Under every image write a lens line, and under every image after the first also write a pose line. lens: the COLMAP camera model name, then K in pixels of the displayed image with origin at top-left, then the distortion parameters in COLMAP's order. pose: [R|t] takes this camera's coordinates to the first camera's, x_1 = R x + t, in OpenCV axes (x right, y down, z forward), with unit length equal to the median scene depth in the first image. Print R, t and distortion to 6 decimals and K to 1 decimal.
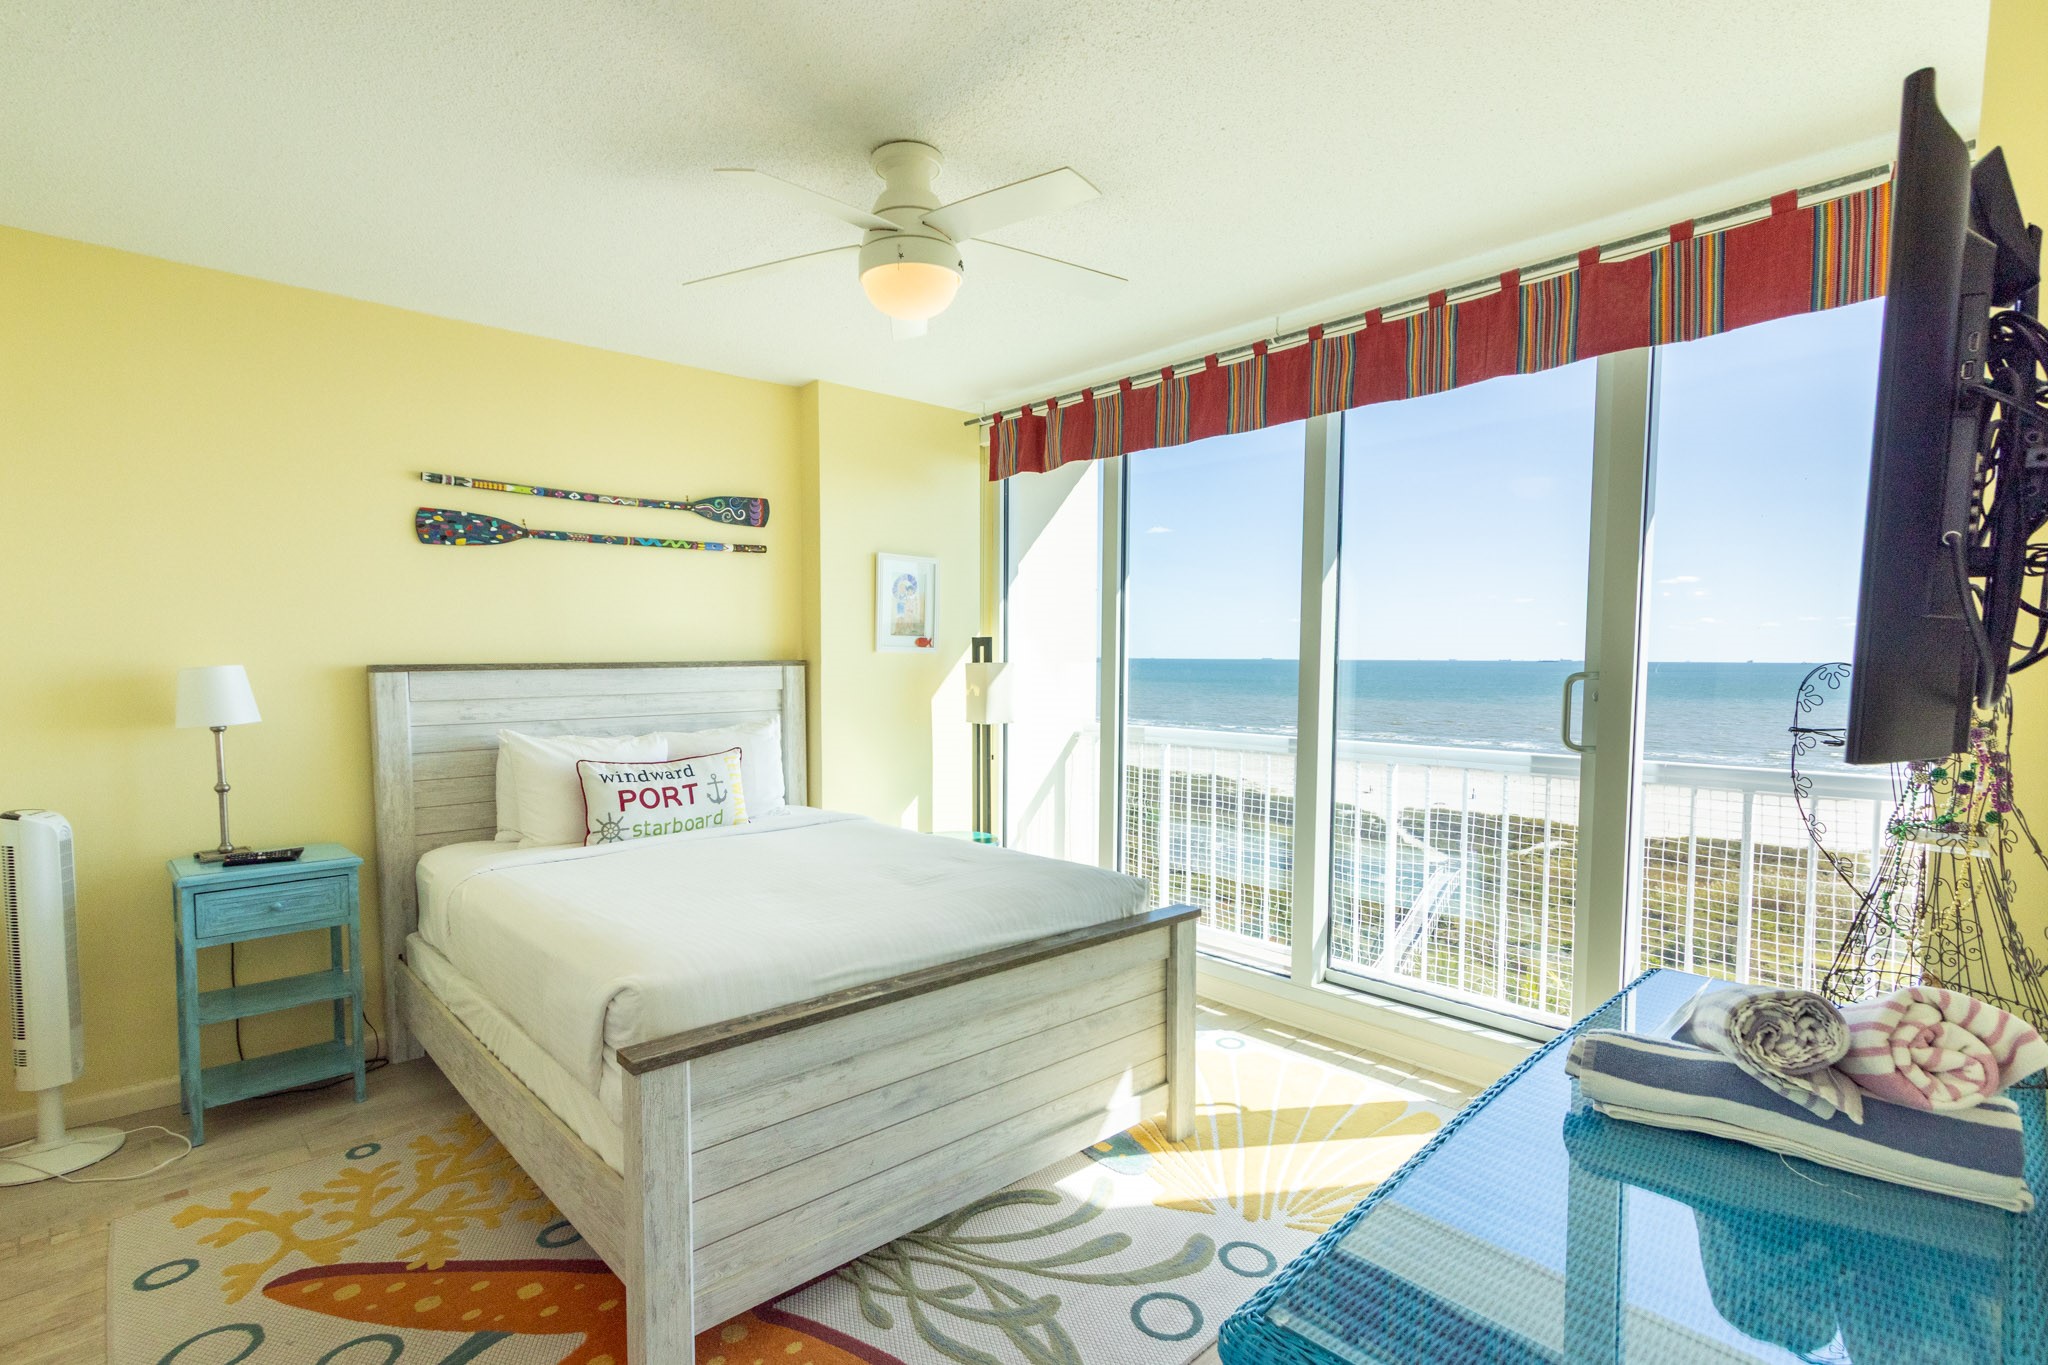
lens RADIAL K [[956.5, 0, 978.5], [0, 956.5, 734.2], [0, 0, 1]] dist [0.009138, -0.002807]
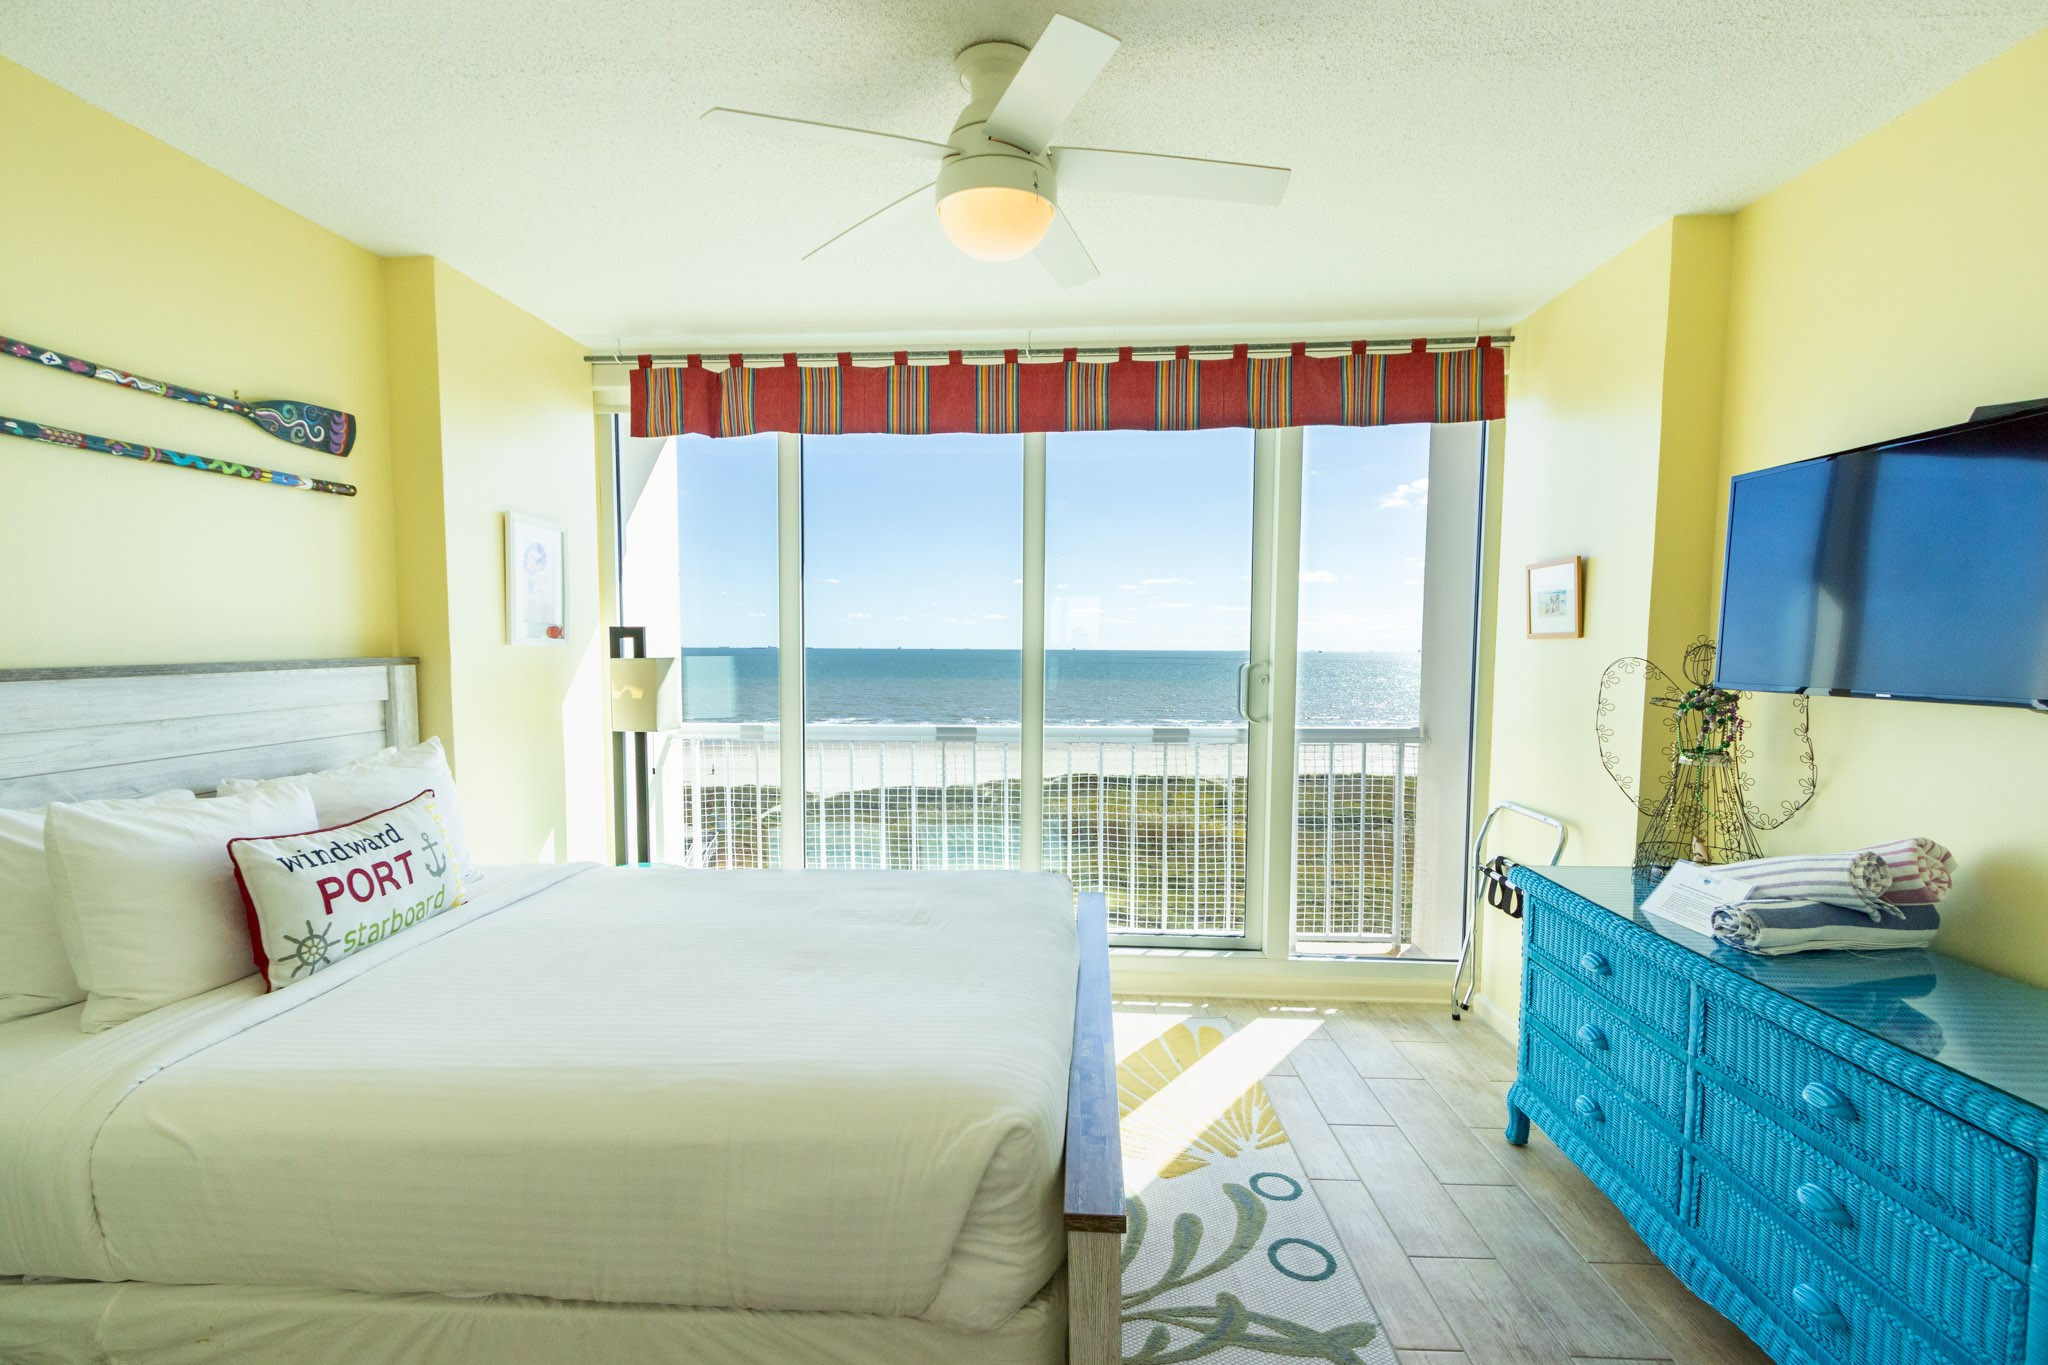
lens RADIAL K [[956.5, 0, 982.2], [0, 956.5, 724.0], [0, 0, 1]] dist [0.009138, -0.002807]
pose [[0.719932, -0.058528, 0.691572, -0.446314], [0.055860, 0.998092, 0.026318, -0.028849], [-0.691793, 0.019684, 0.721827, 0.257113]]
